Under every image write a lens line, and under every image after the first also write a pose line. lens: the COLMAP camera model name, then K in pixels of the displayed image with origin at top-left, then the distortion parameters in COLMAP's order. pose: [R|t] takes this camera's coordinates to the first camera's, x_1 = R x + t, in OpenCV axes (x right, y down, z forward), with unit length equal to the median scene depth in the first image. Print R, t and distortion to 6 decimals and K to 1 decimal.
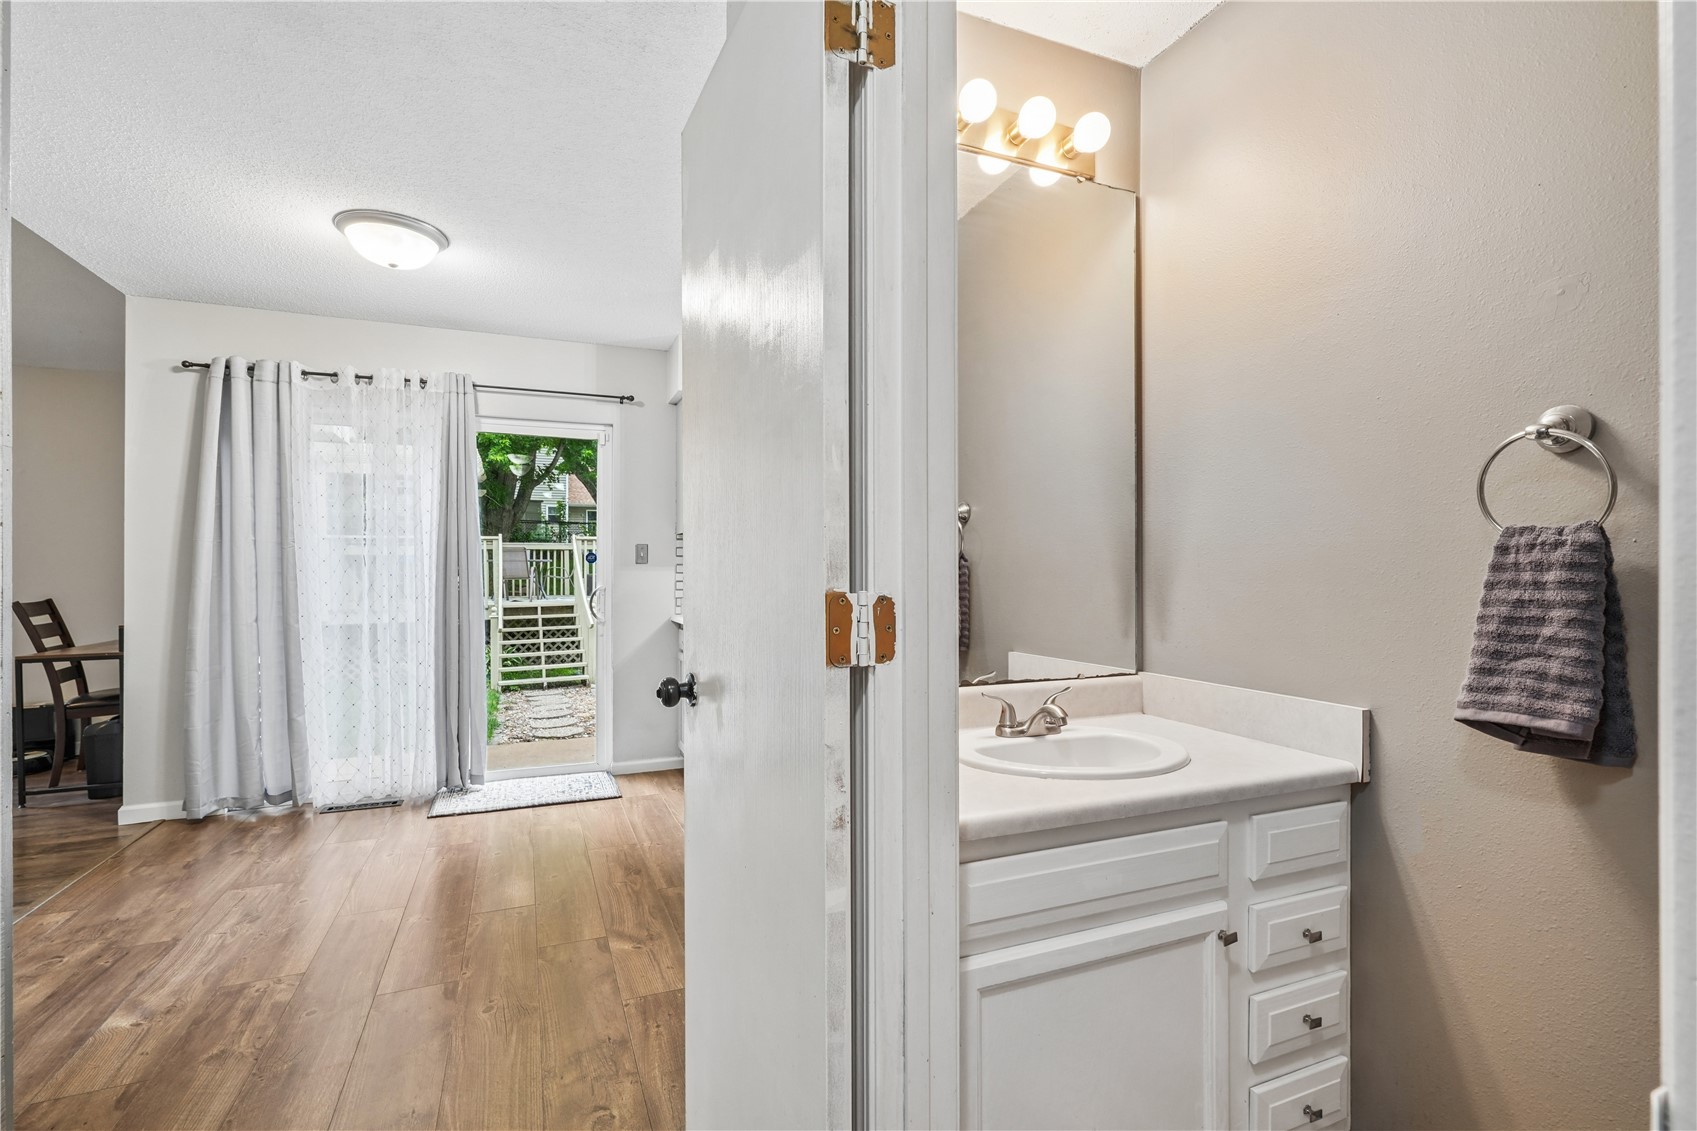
lens RADIAL K [[756.3, 0, 848.5], [0, 756.3, 565.5], [0, 0, 1]] dist [0.000108, 0.000143]
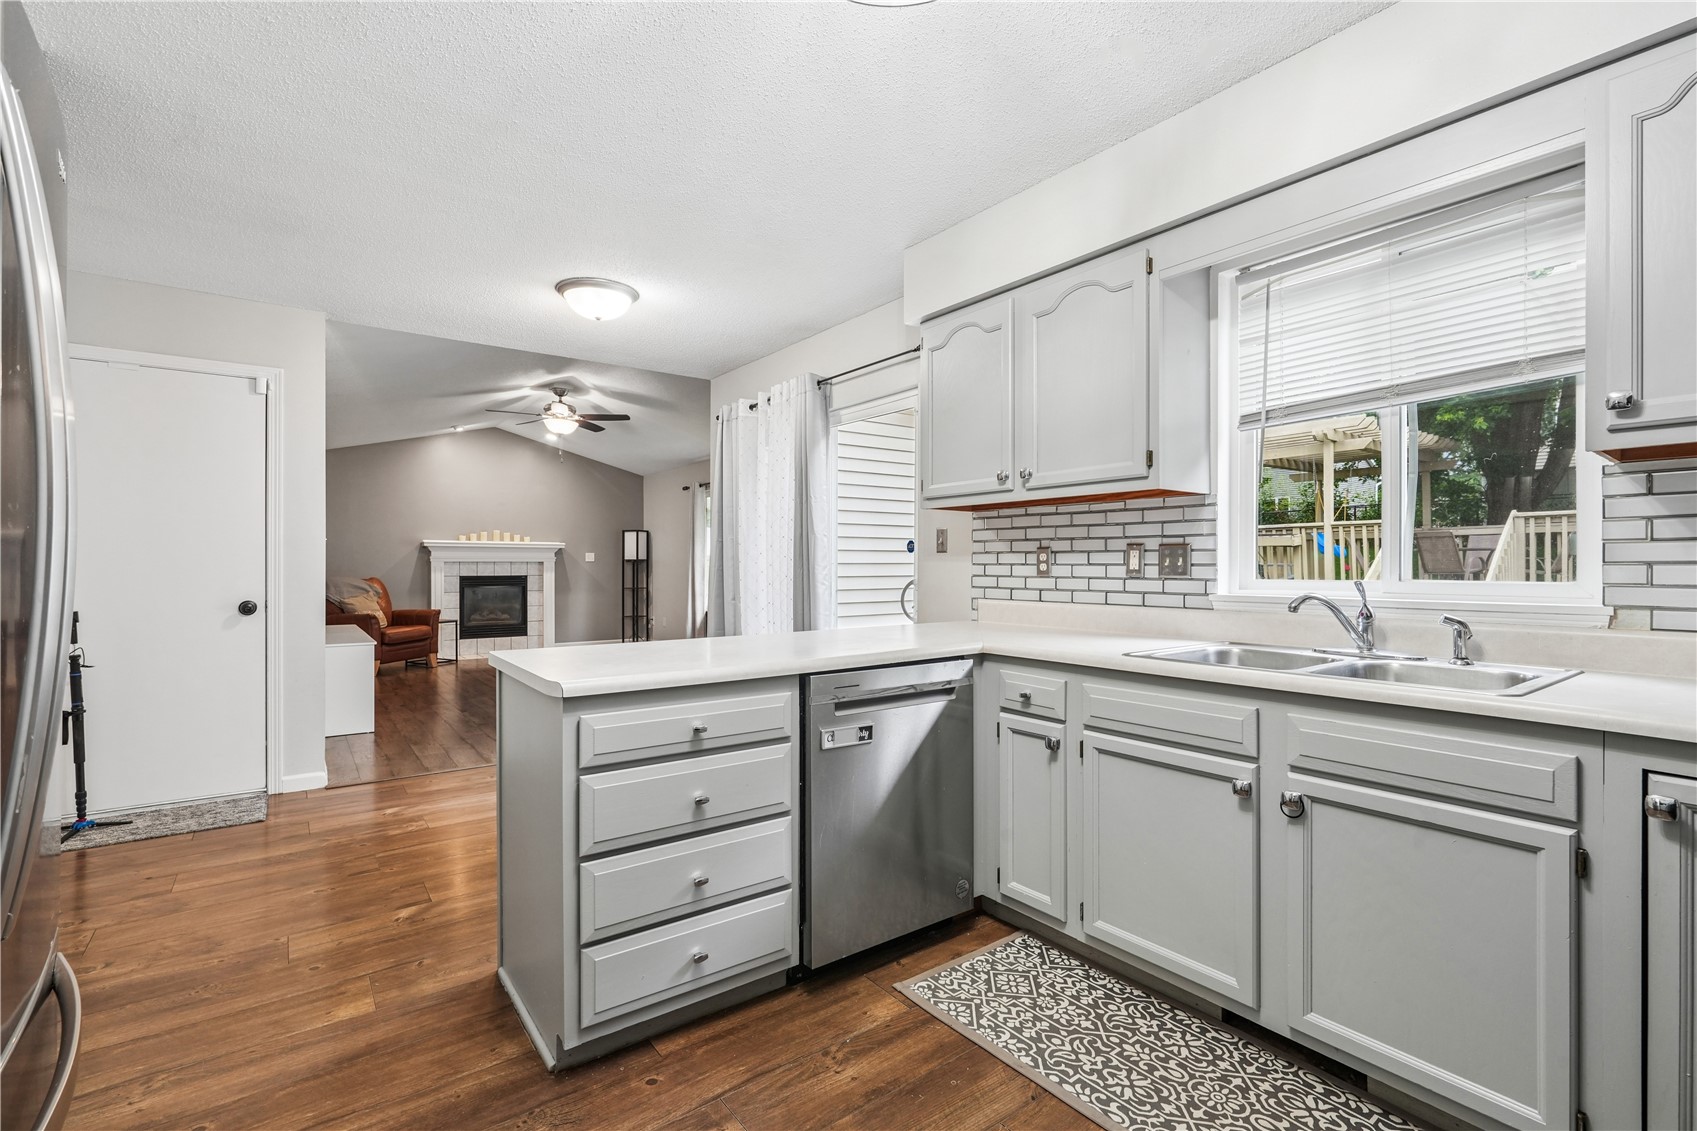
lens RADIAL K [[784.8, 0, 921.0], [0, 784.8, 563.8], [0, 0, 1]] dist [-0.001519, -0.000409]
pose [[0.278294, 0.003075, -0.960491, 1.008699], [0.002005, 0.999991, 0.003783, 0.011499], [0.960494, -0.002979, 0.278285, 1.457257]]
